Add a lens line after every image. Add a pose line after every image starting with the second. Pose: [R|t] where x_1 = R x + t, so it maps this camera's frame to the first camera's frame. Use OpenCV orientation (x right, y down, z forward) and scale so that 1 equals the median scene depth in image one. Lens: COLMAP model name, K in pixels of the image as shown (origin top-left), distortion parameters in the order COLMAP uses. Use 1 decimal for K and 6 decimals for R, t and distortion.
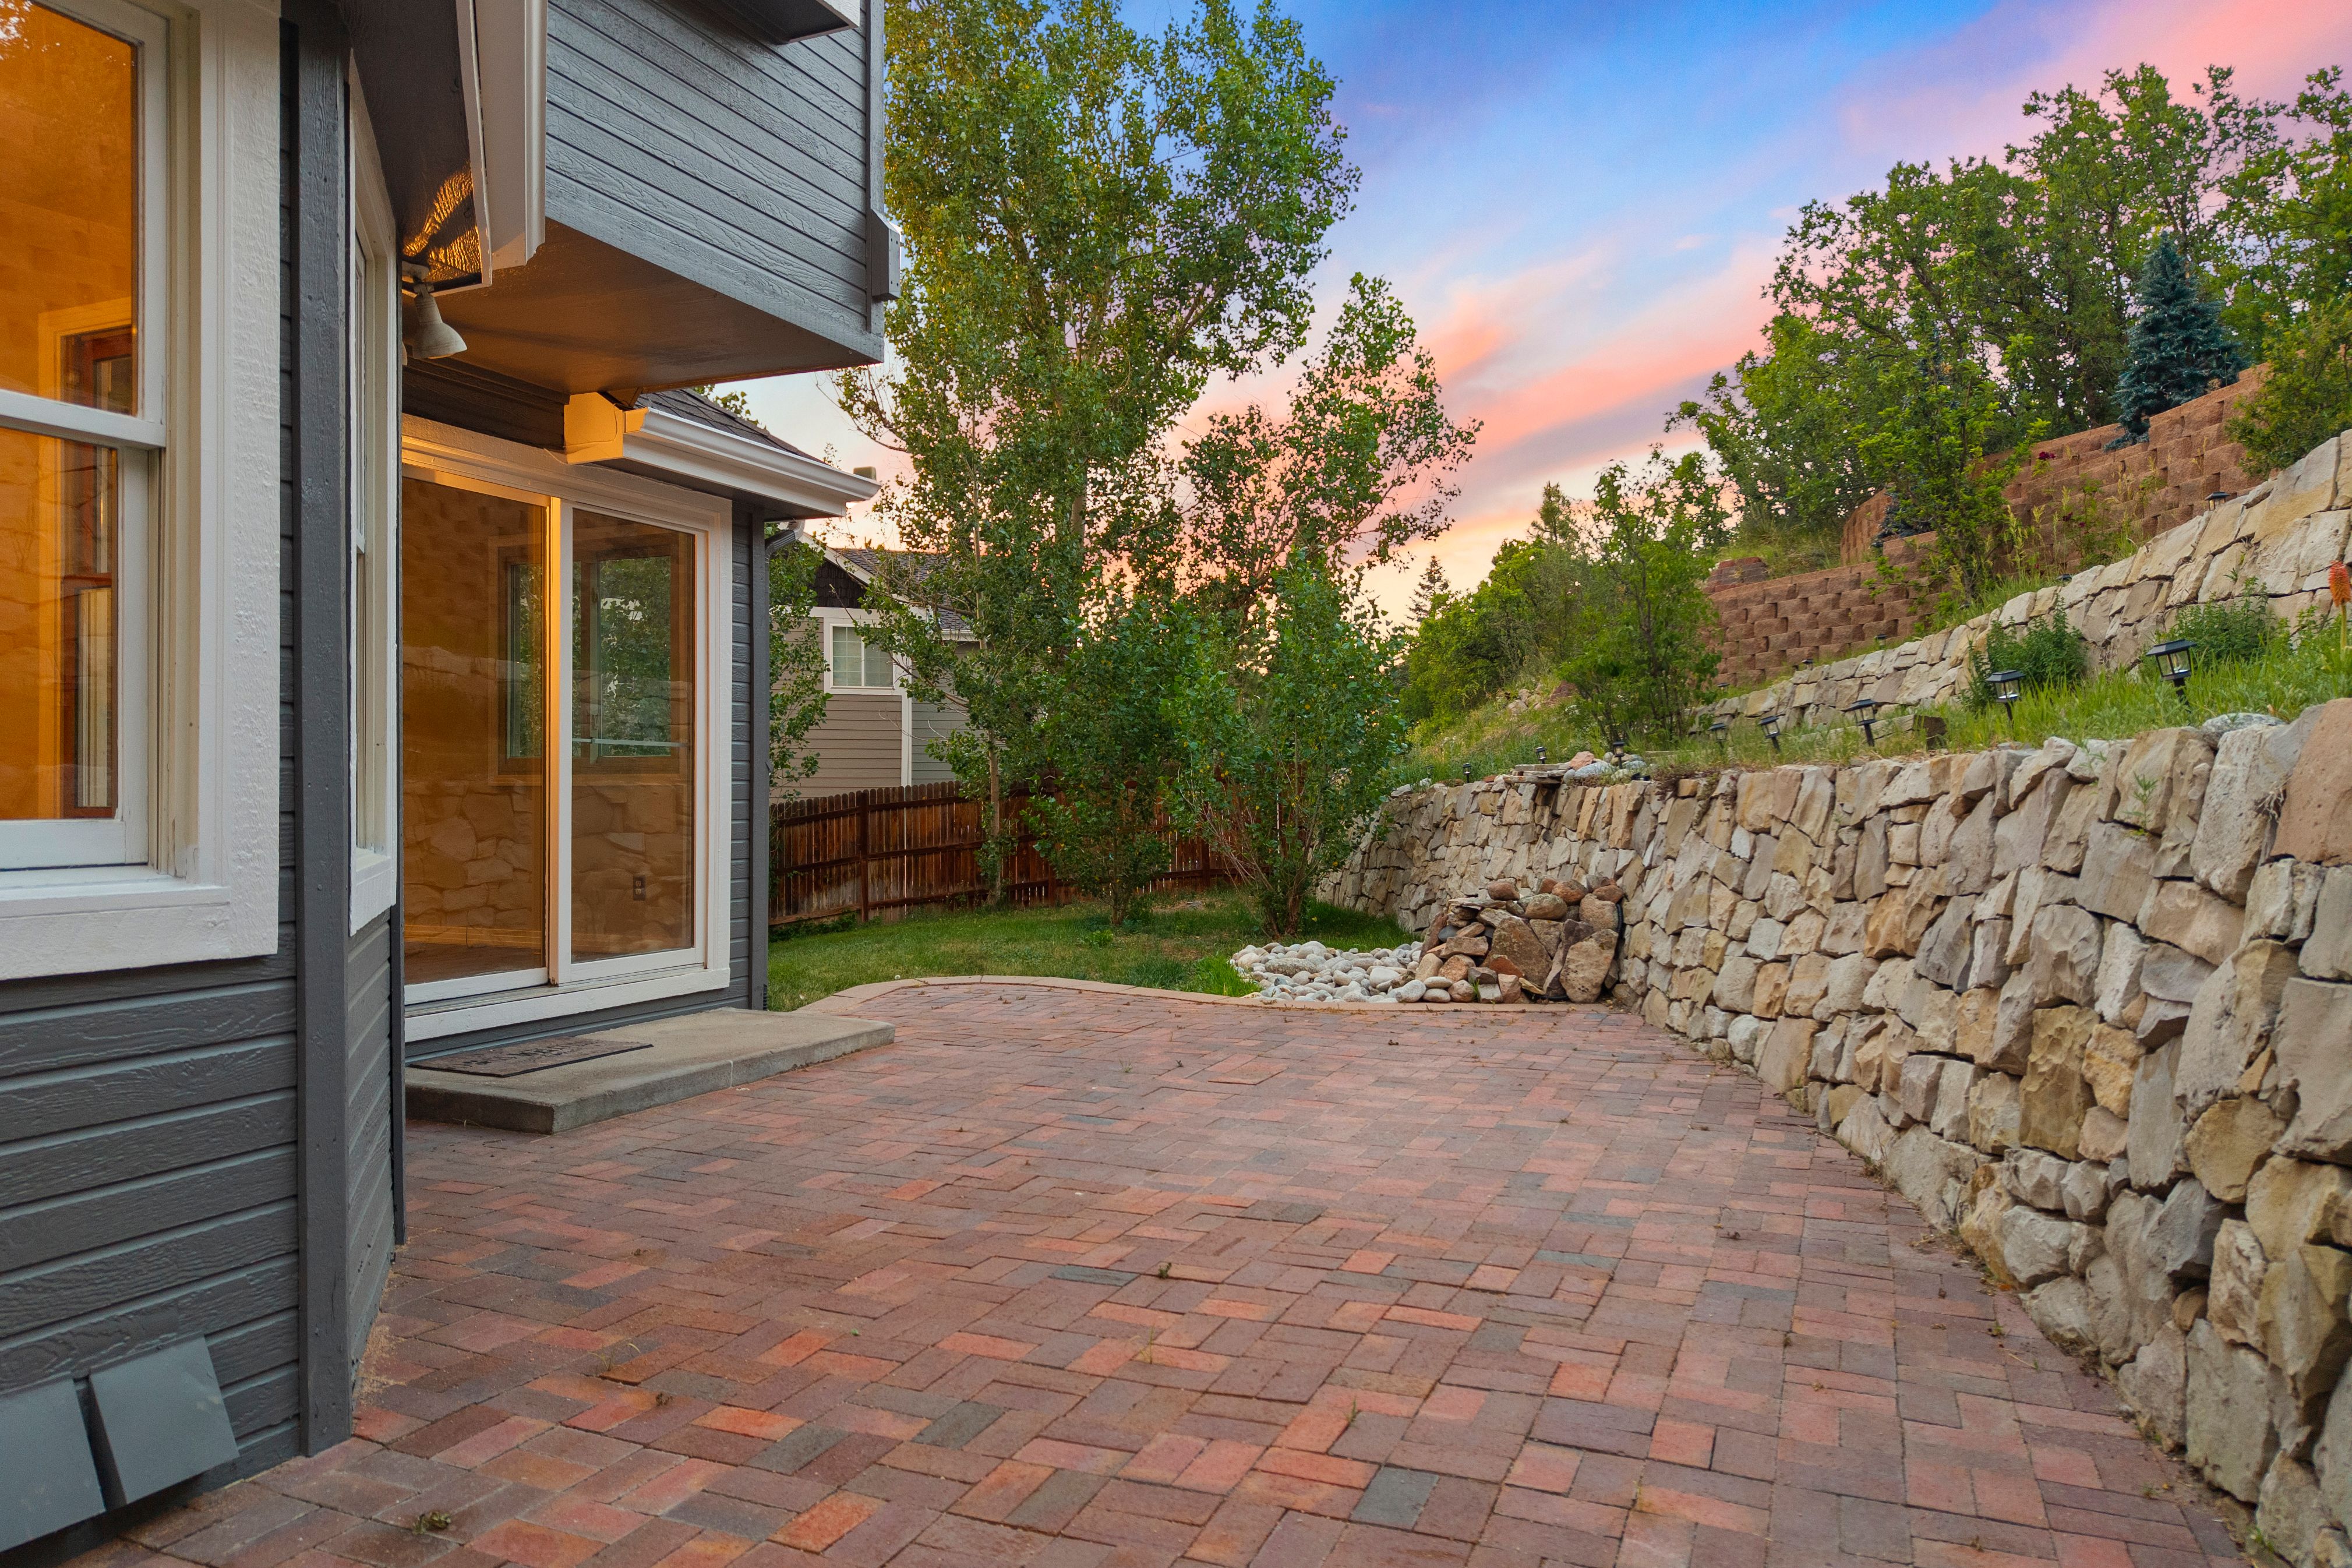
lens RADIAL K [[1632.2, 0, 1166.0], [0, 1632.2, 783.1], [0, 0, 1]] dist [0.012420, -0.003676]
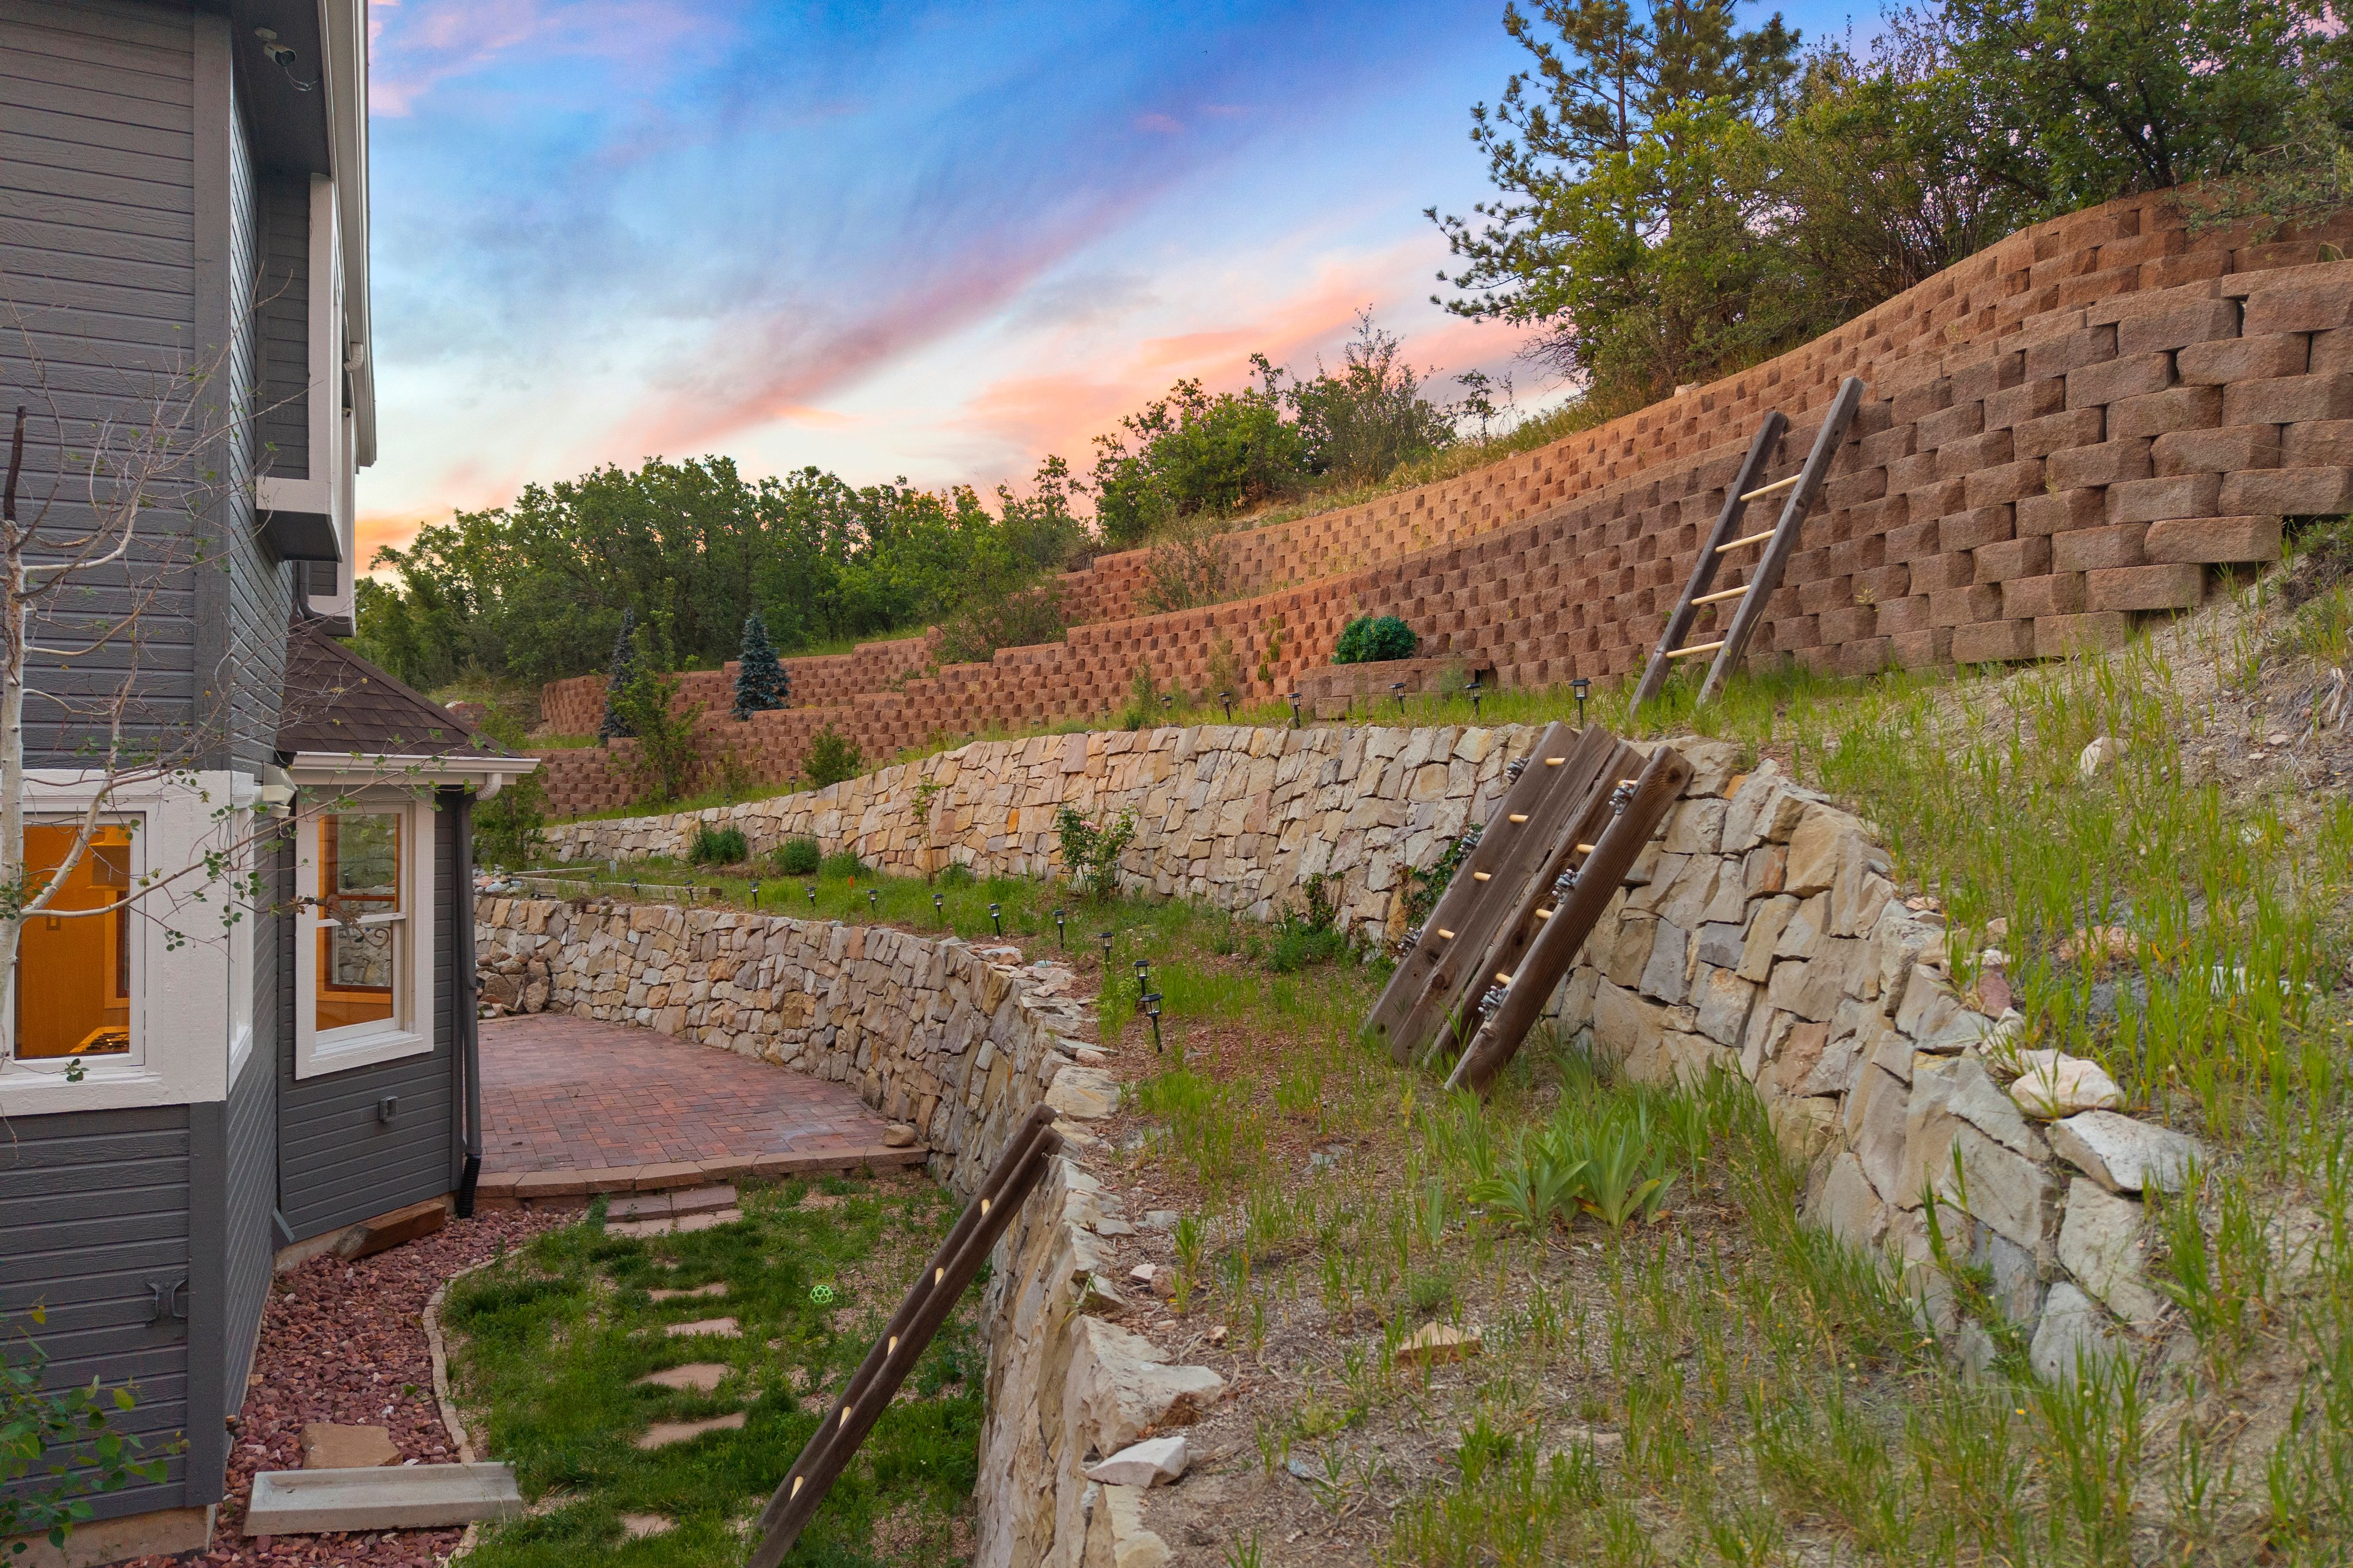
lens RADIAL K [[1632.7, 0, 1175.3], [0, 1632.7, 783.6], [0, 0, 1]] dist [0.012420, -0.003676]
pose [[0.655395, 0.001962, 0.755284, -1.008584], [-0.000560, 0.999998, -0.002112, -0.197029], [-0.755286, 0.000962, 0.655394, -1.255830]]
